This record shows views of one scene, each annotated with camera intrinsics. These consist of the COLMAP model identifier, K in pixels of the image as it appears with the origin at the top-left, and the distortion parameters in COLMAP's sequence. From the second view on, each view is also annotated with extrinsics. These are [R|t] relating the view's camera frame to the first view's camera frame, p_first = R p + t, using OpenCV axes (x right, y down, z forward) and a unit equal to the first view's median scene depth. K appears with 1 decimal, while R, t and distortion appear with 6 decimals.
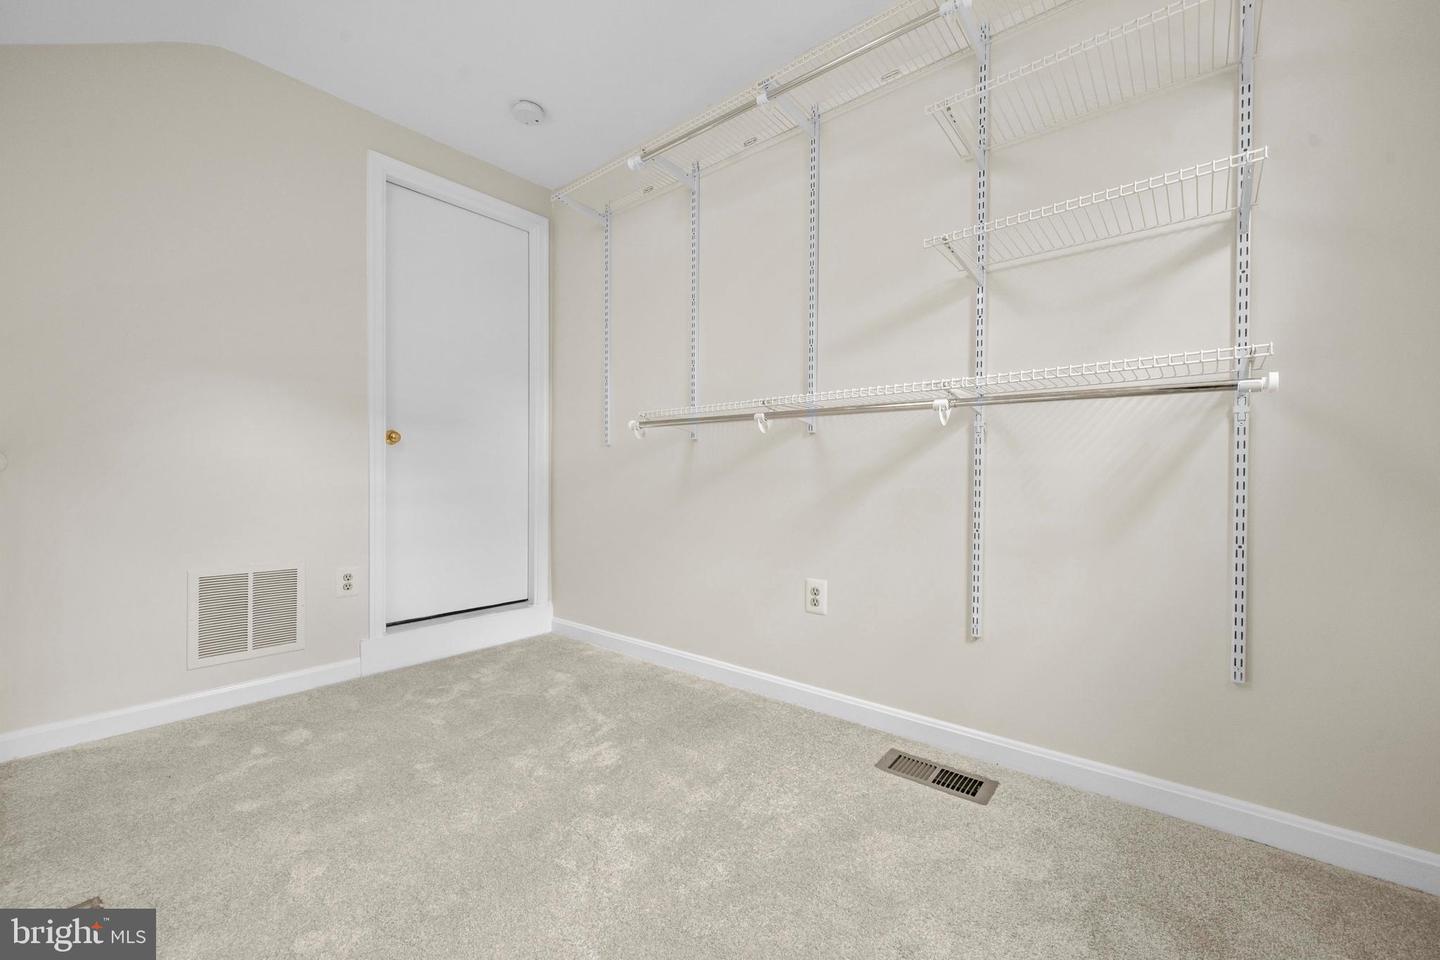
lens RADIAL K [[558.3, 0, 720.0], [0, 558.3, 480.0], [0, 0, 1]] dist [0.000404, 0.000088]
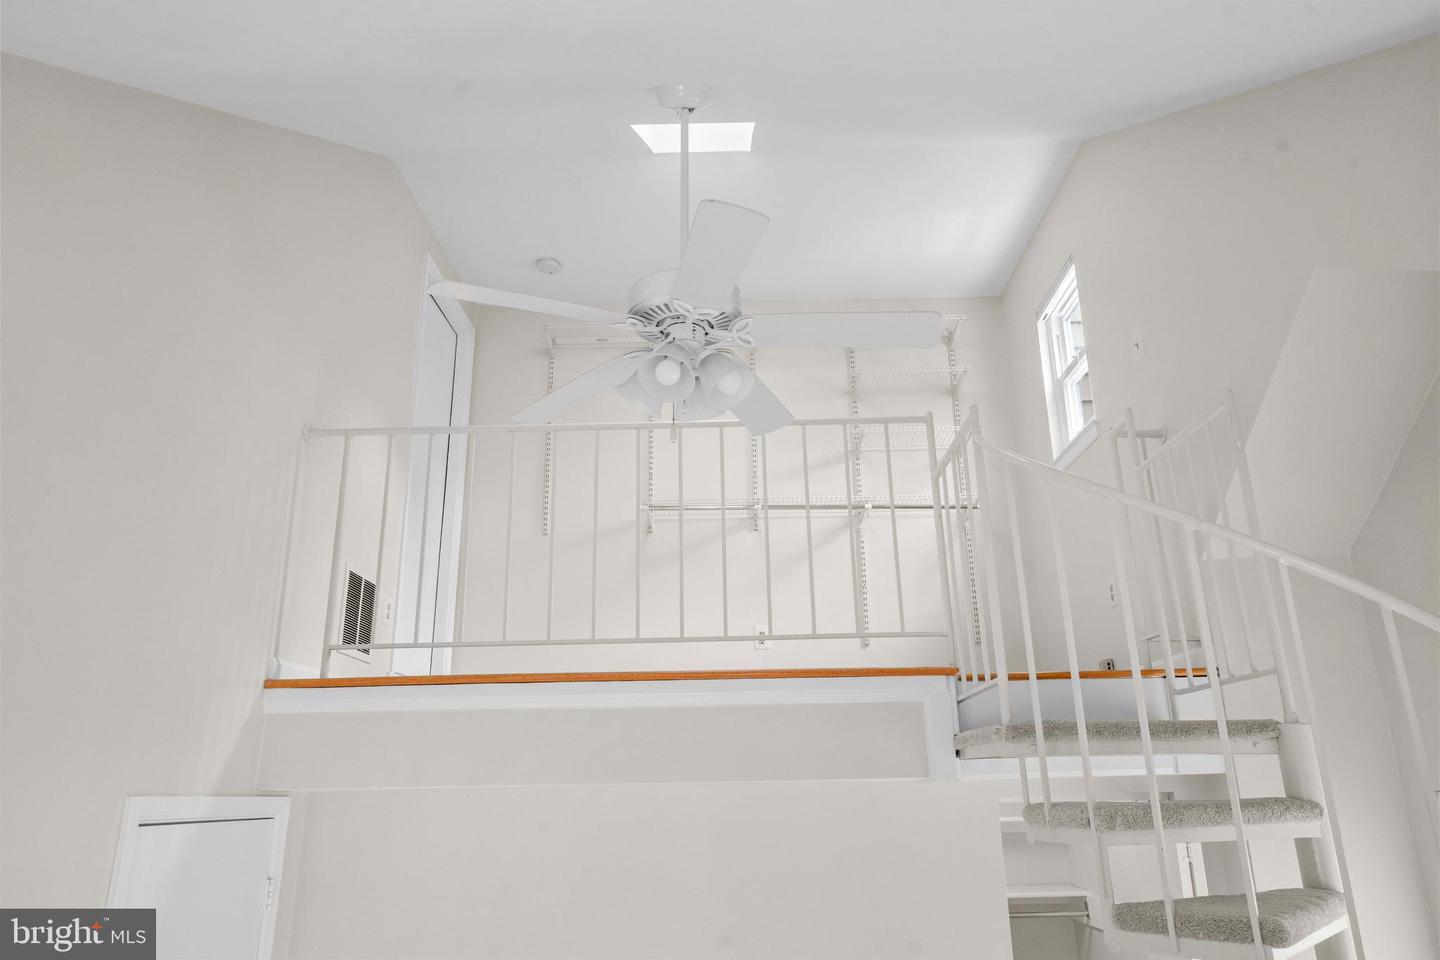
lens RADIAL K [[973.2, 0, 720.0], [0, 973.2, 480.0], [0, 0, 1]] dist [0.002316, 0.001165]
pose [[0.786012, 0.178351, 0.591926, -2.335564], [0.013488, 0.952306, -0.304847, 0.919386], [-0.618064, 0.247598, 0.746118, -1.459447]]
